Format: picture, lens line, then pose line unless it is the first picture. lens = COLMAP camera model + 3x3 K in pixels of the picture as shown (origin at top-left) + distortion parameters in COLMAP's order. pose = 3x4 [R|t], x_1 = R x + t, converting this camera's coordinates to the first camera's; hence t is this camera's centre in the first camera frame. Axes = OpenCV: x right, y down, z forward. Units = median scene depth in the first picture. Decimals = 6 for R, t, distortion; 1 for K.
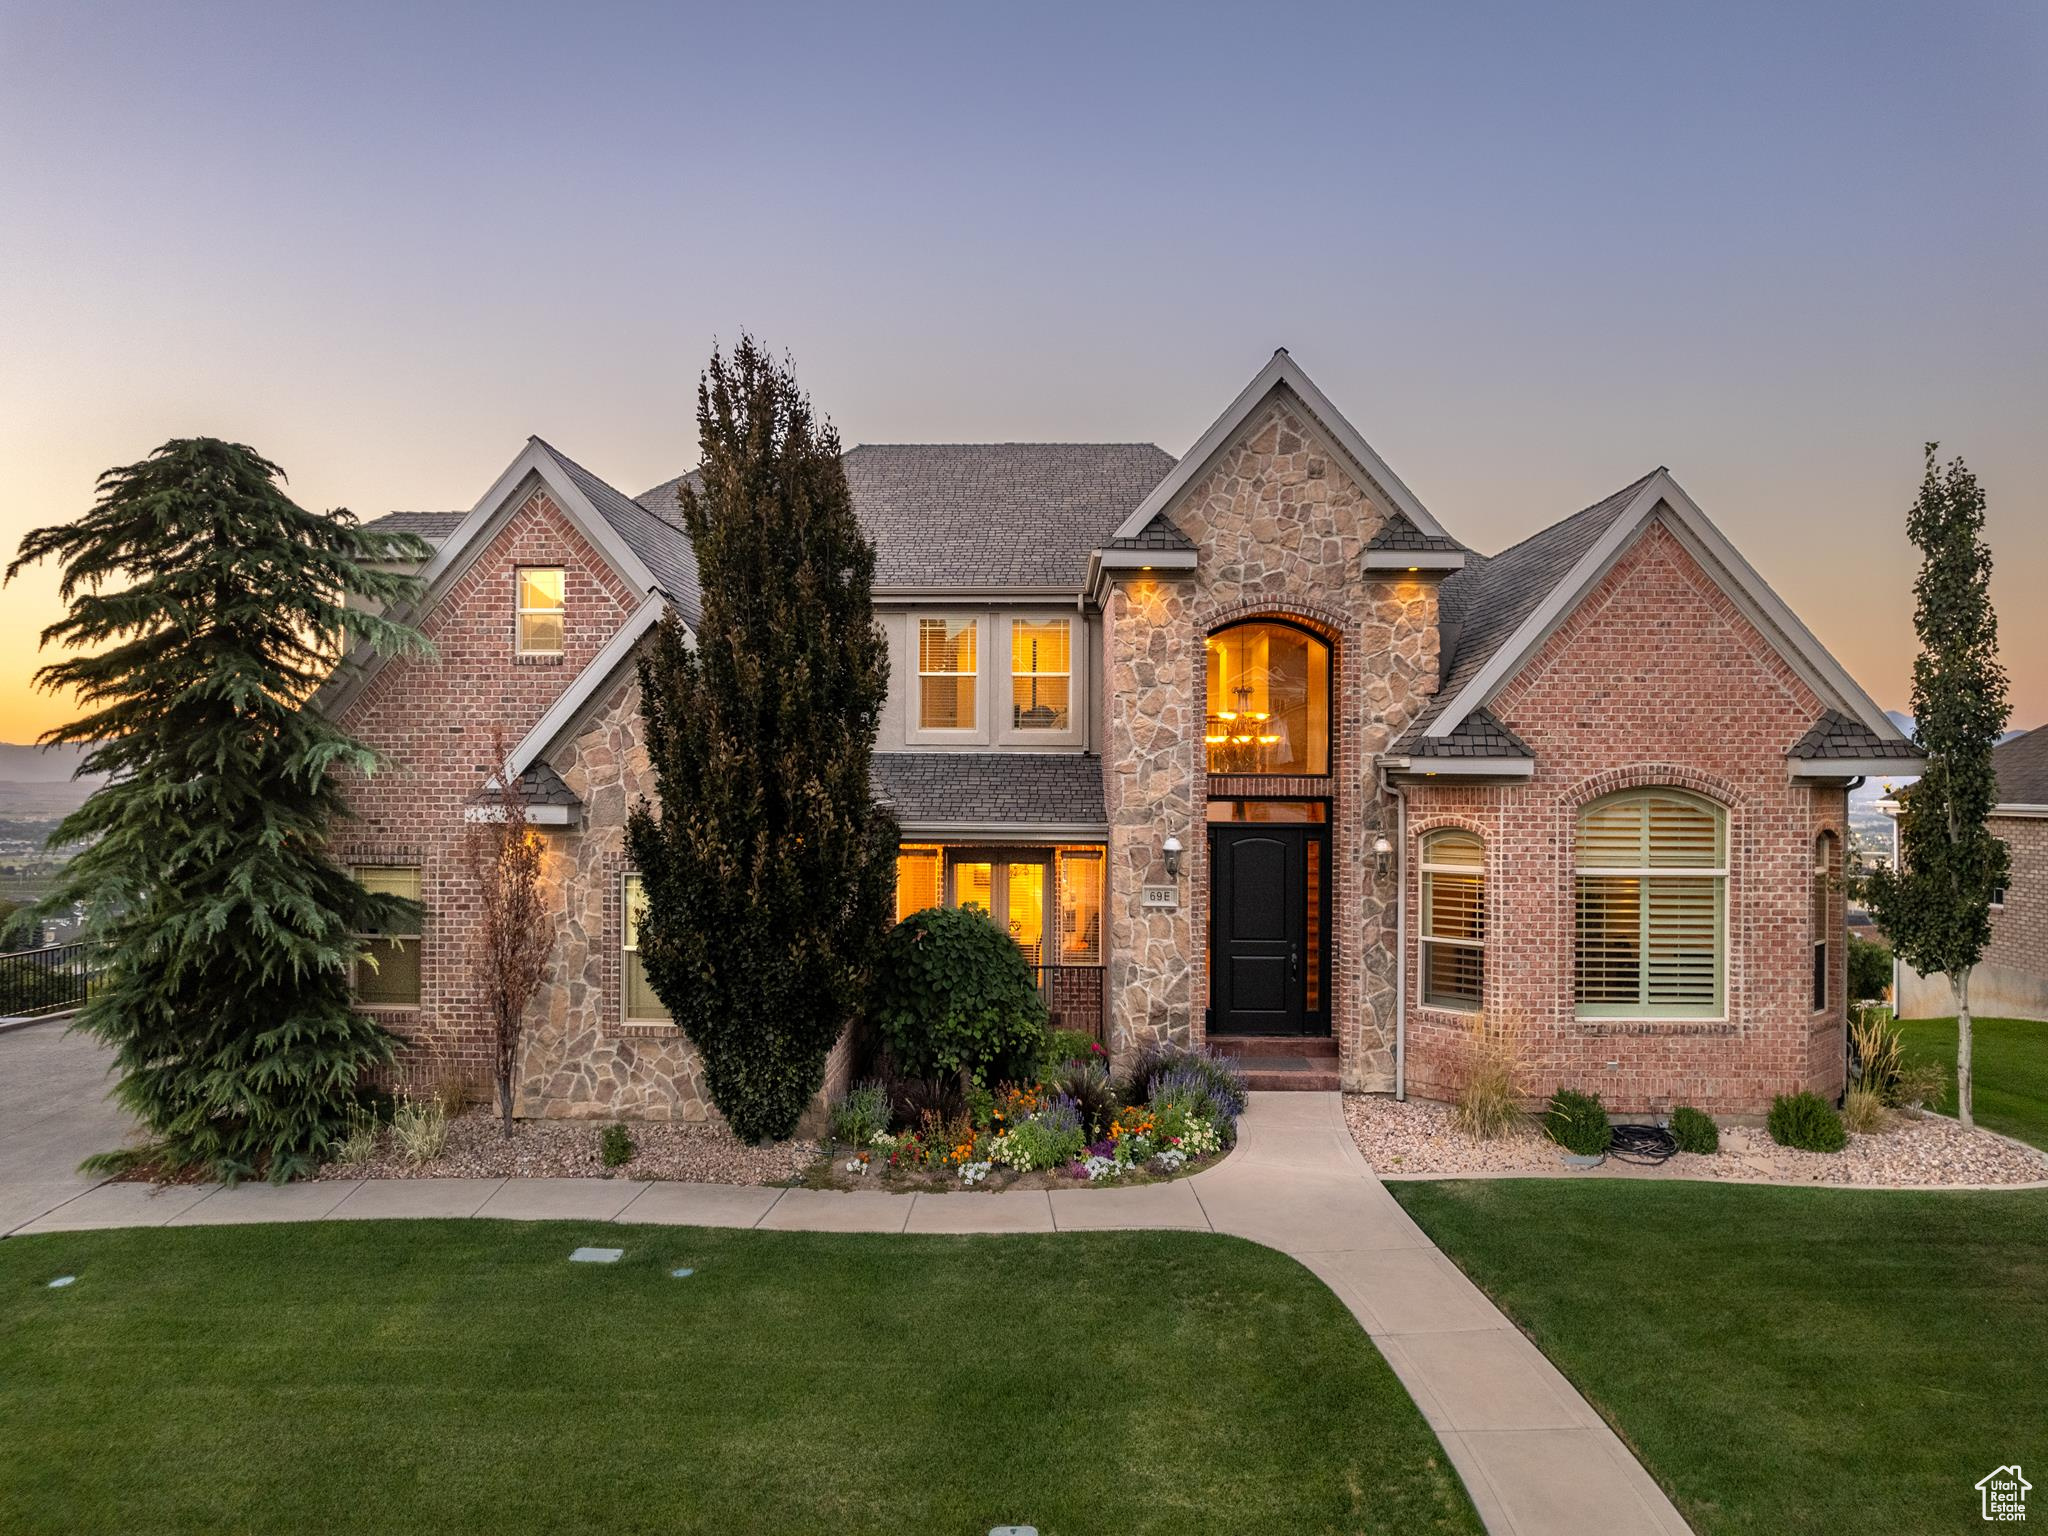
lens RADIAL K [[1320.9, 0, 1011.6], [0, 1320.9, 776.6], [0, 0, 1]] dist [-0.079364, 0.075776]
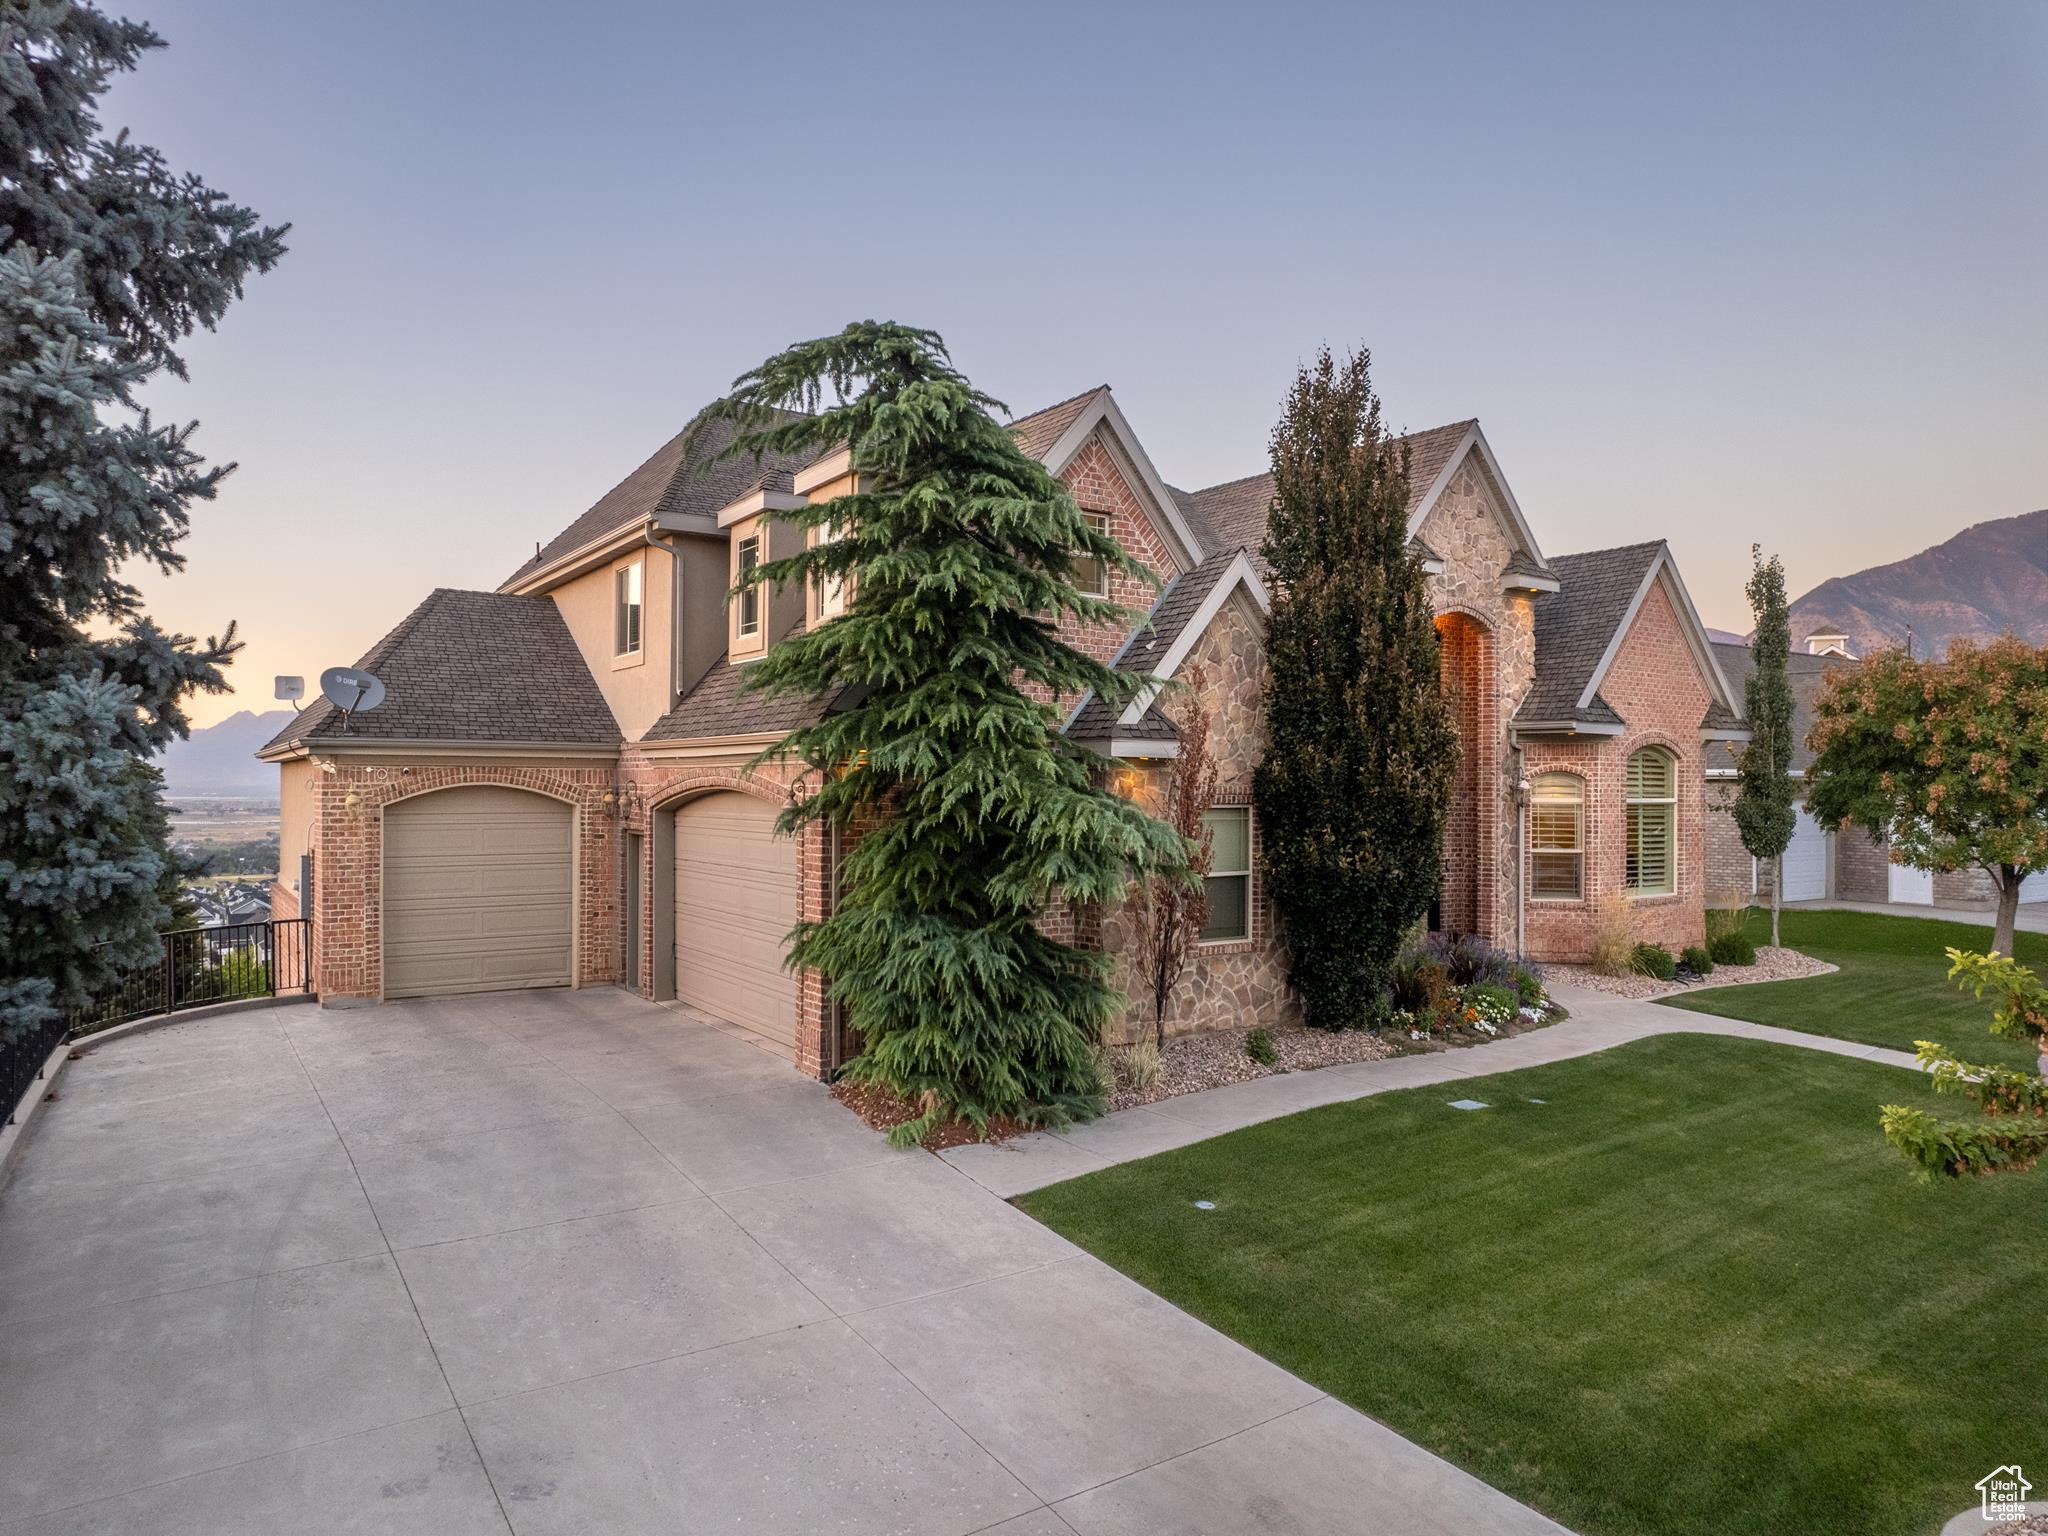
lens RADIAL K [[1320.9, 0, 1011.6], [0, 1320.9, 776.6], [0, 0, 1]] dist [-0.079364, 0.075776]
pose [[0.803795, 0.003892, 0.594894, -1.027731], [-0.006787, 0.999974, 0.002628, 0.045362], [-0.594868, -0.006150, 0.803800, 0.206483]]
